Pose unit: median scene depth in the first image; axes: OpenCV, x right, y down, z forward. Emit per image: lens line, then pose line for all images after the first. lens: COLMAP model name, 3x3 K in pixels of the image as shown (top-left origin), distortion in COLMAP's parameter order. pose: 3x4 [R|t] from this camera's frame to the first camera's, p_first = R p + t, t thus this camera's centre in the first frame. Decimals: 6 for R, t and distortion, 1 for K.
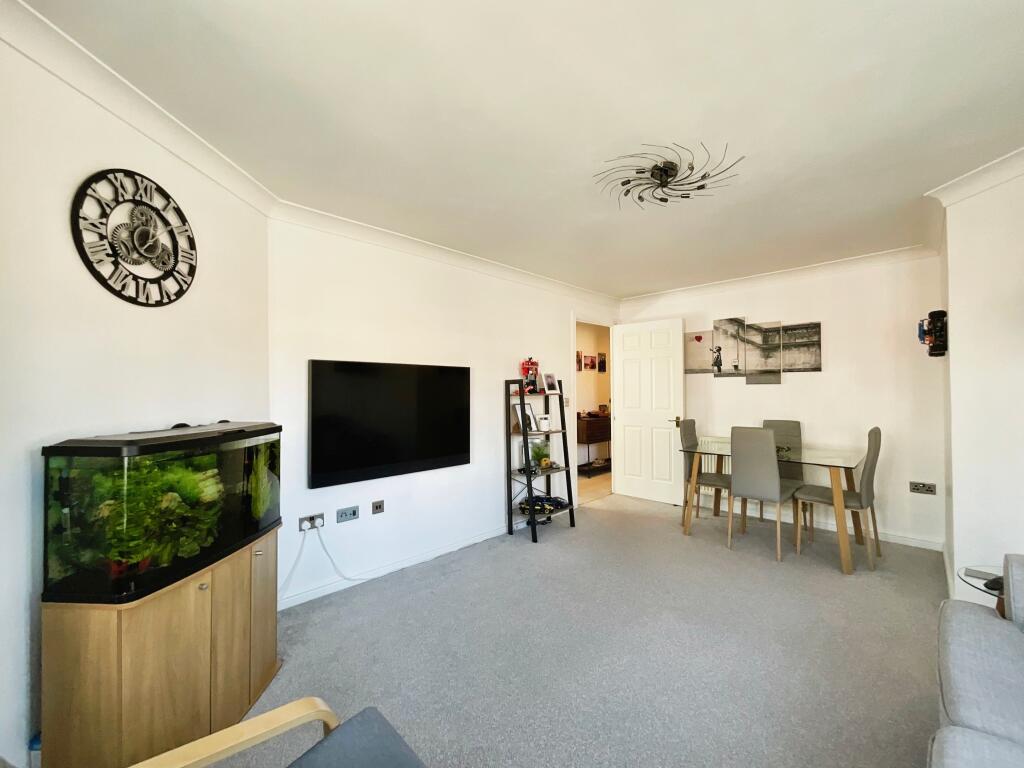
lens RADIAL K [[424.4, 0, 512.2], [0, 424.4, 390.4], [0, 0, 1]] dist [0.002858, 0.000955]
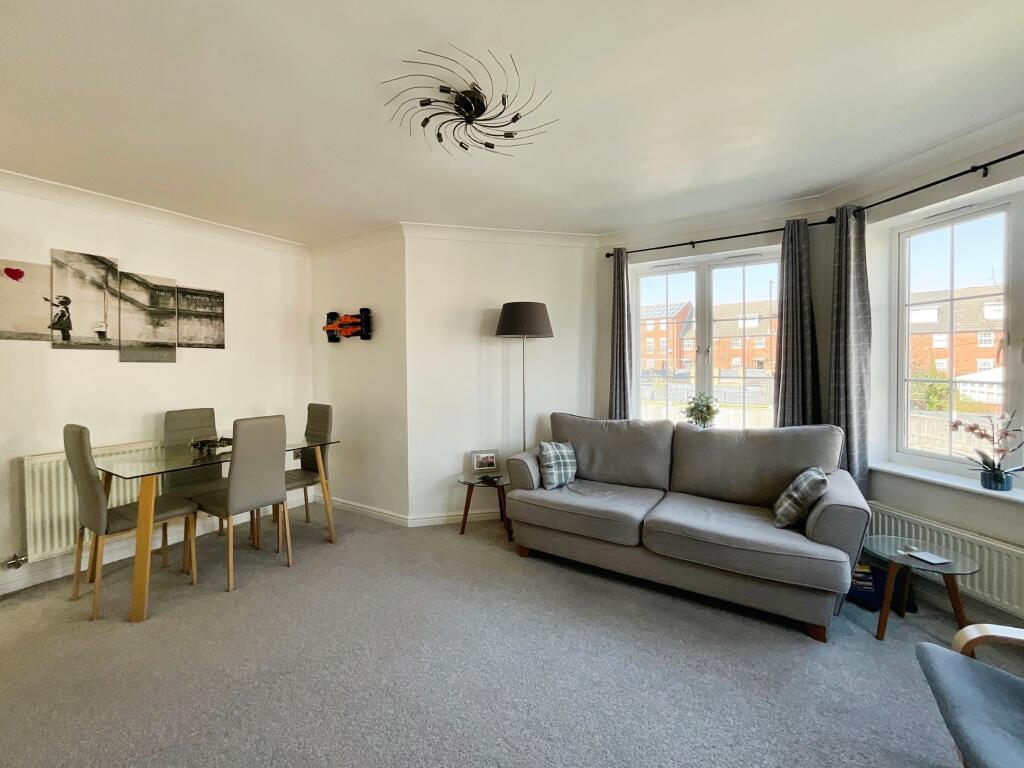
lens RADIAL K [[424.4, 0, 514.2], [0, 424.4, 375.0], [0, 0, 1]] dist [0.002858, 0.000955]
pose [[-0.213681, -0.021438, 0.976668, -0.235904], [-0.004155, 0.999770, 0.021037, -0.010583], [-0.976895, 0.000437, -0.213721, 0.552649]]
